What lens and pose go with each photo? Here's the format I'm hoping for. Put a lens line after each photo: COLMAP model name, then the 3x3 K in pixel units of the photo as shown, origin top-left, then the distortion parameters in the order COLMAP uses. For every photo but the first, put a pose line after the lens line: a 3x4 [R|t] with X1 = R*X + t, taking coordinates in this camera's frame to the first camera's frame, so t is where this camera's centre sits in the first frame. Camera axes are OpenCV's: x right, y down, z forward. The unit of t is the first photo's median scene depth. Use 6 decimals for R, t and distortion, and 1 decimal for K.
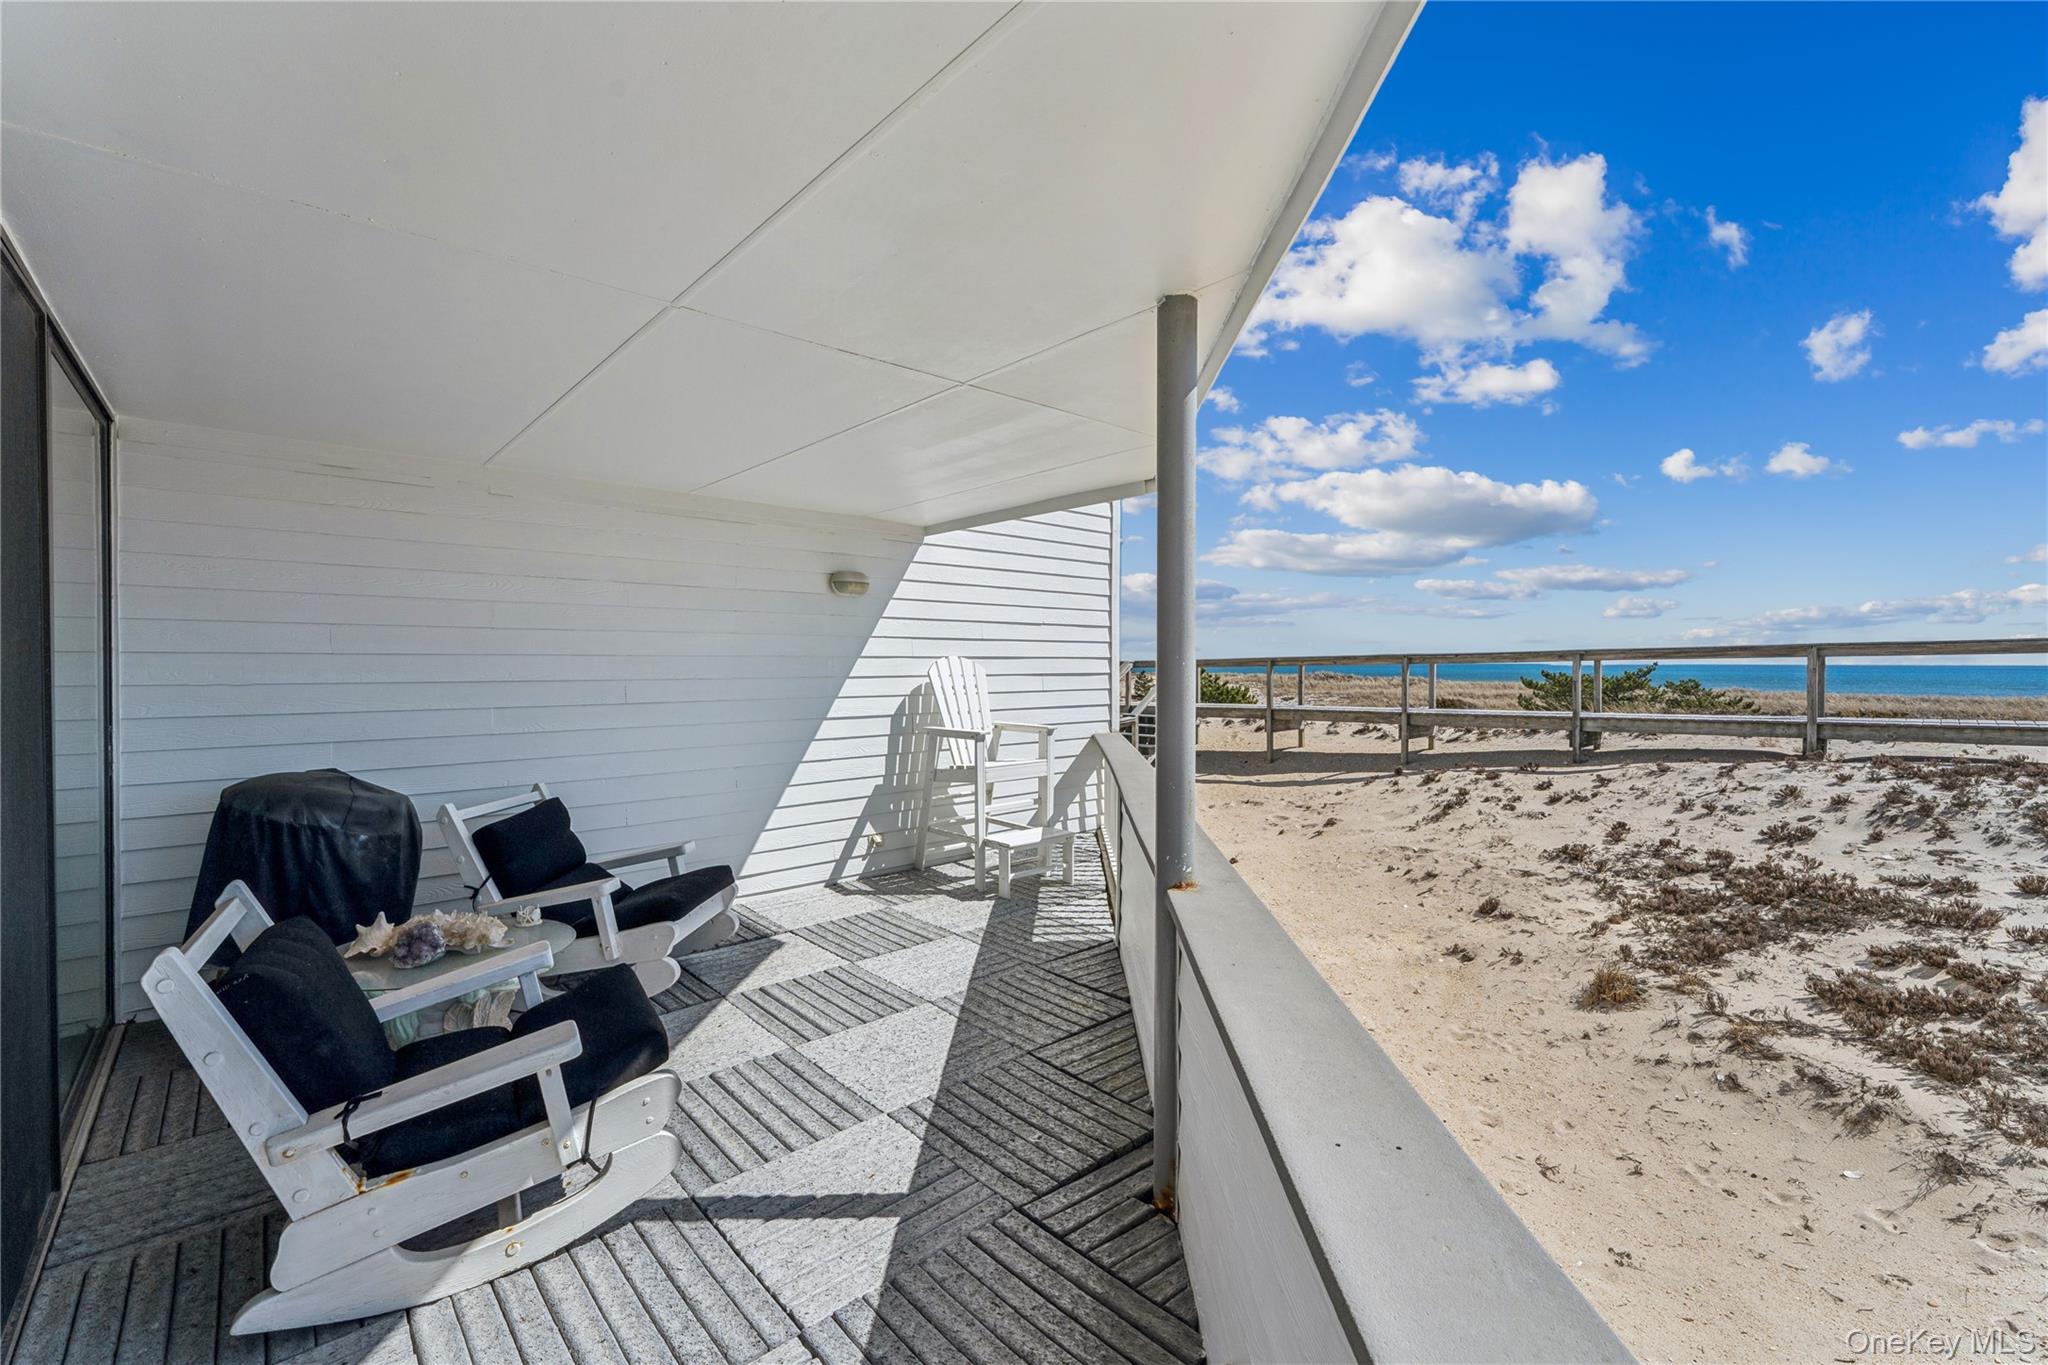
lens RADIAL K [[856.1, 0, 1013.4], [0, 856.1, 689.6], [0, 0, 1]] dist [0.001471, 0.000220]
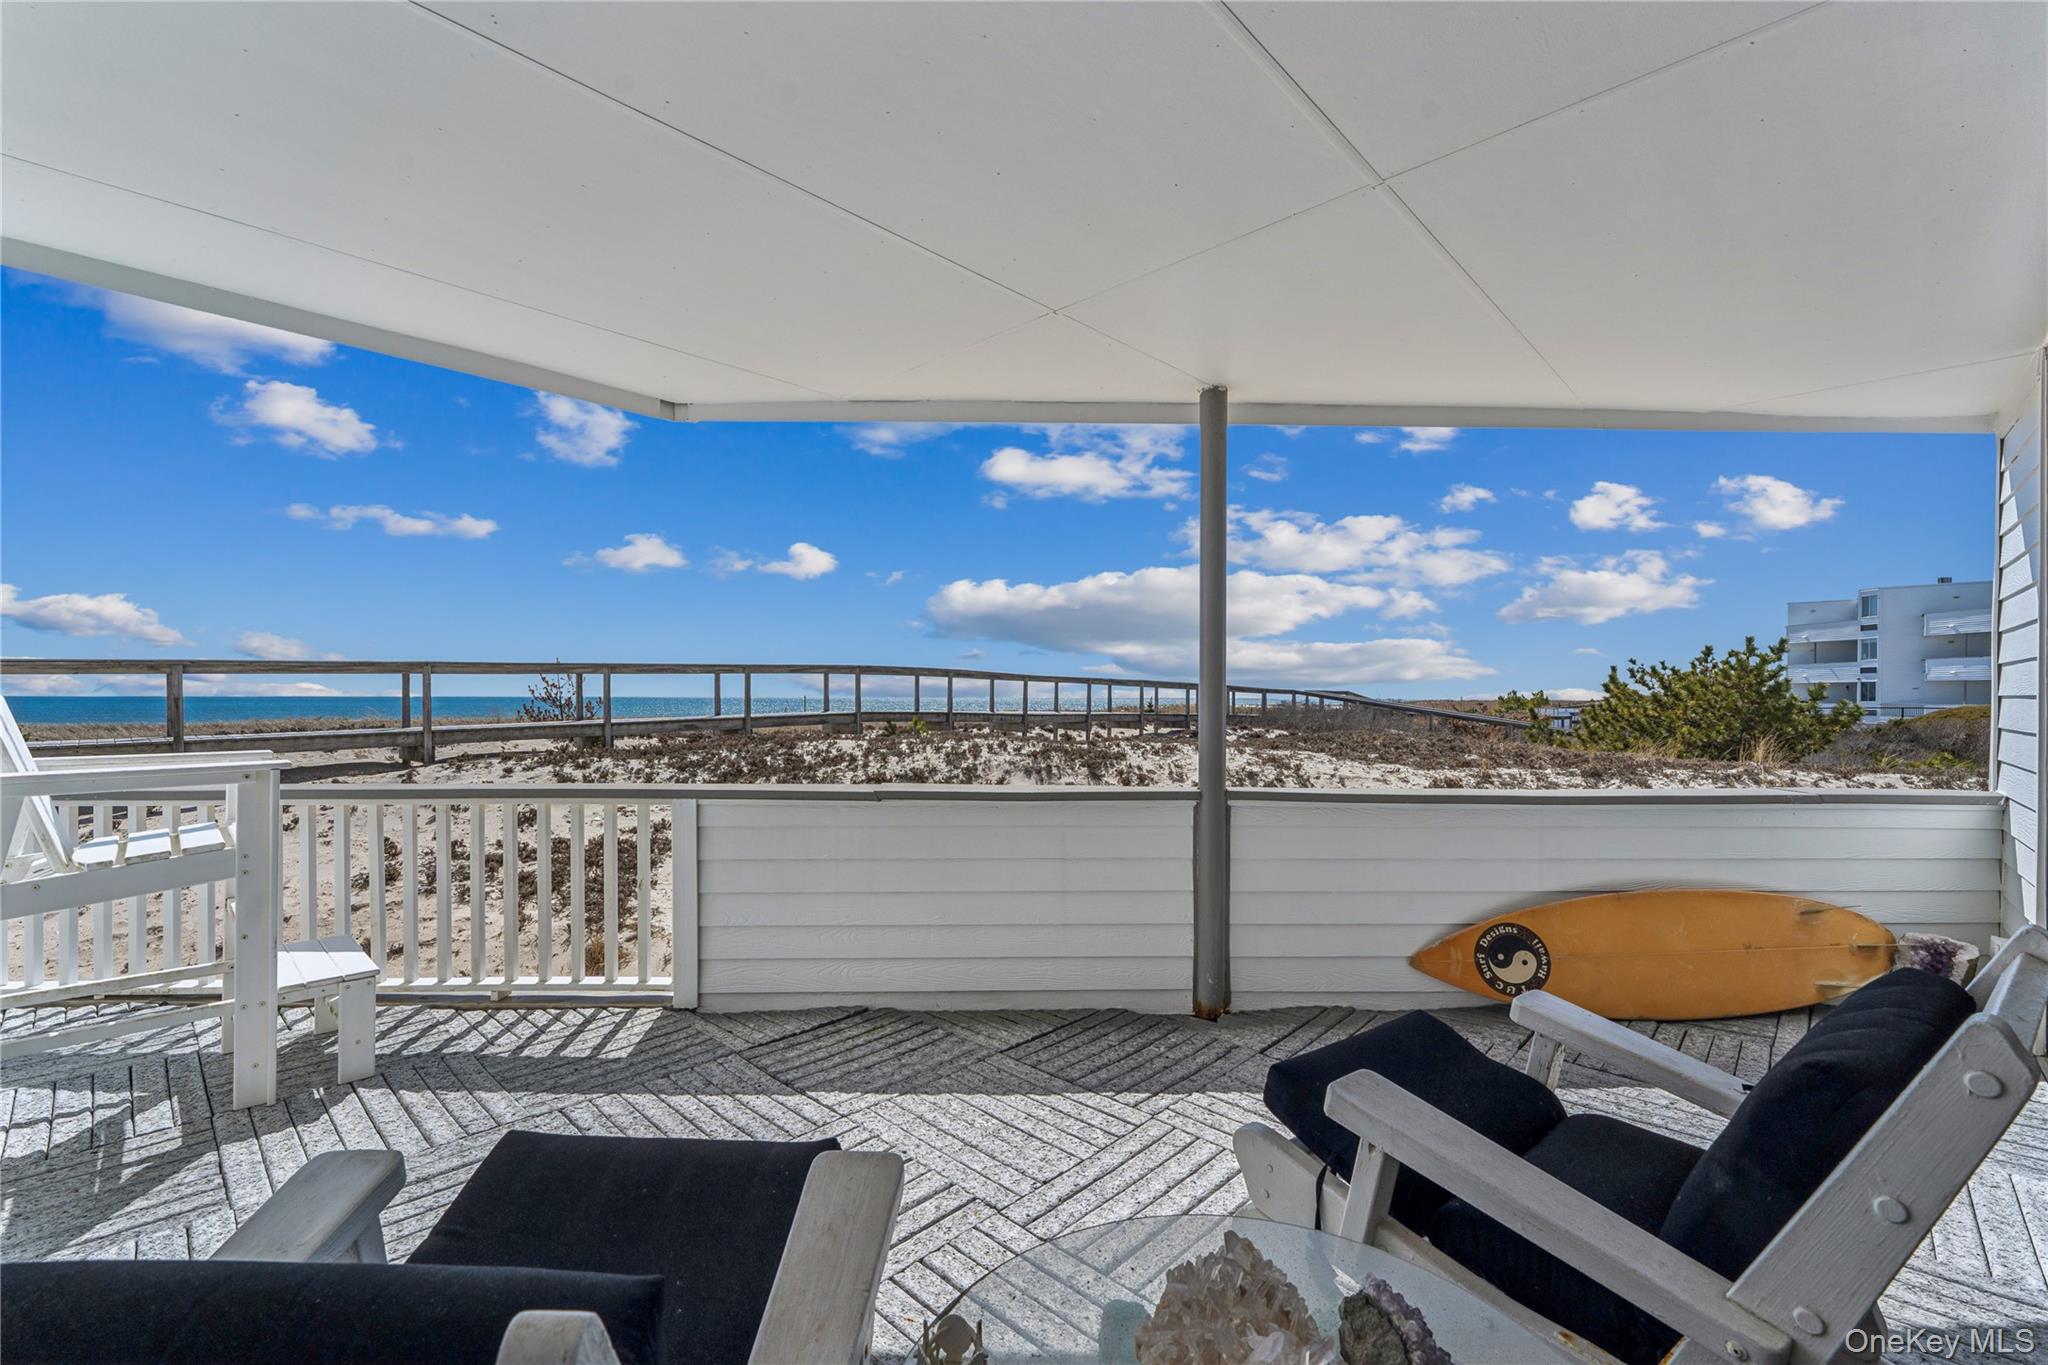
lens RADIAL K [[856.1, 0, 1013.4], [0, 856.1, 689.6], [0, 0, 1]] dist [0.001471, 0.000220]
pose [[-0.119765, 0.014960, 0.992690, -0.573255], [0.017548, 0.999762, -0.012950, 0.027972], [-0.992647, 0.015869, -0.119999, 0.688838]]
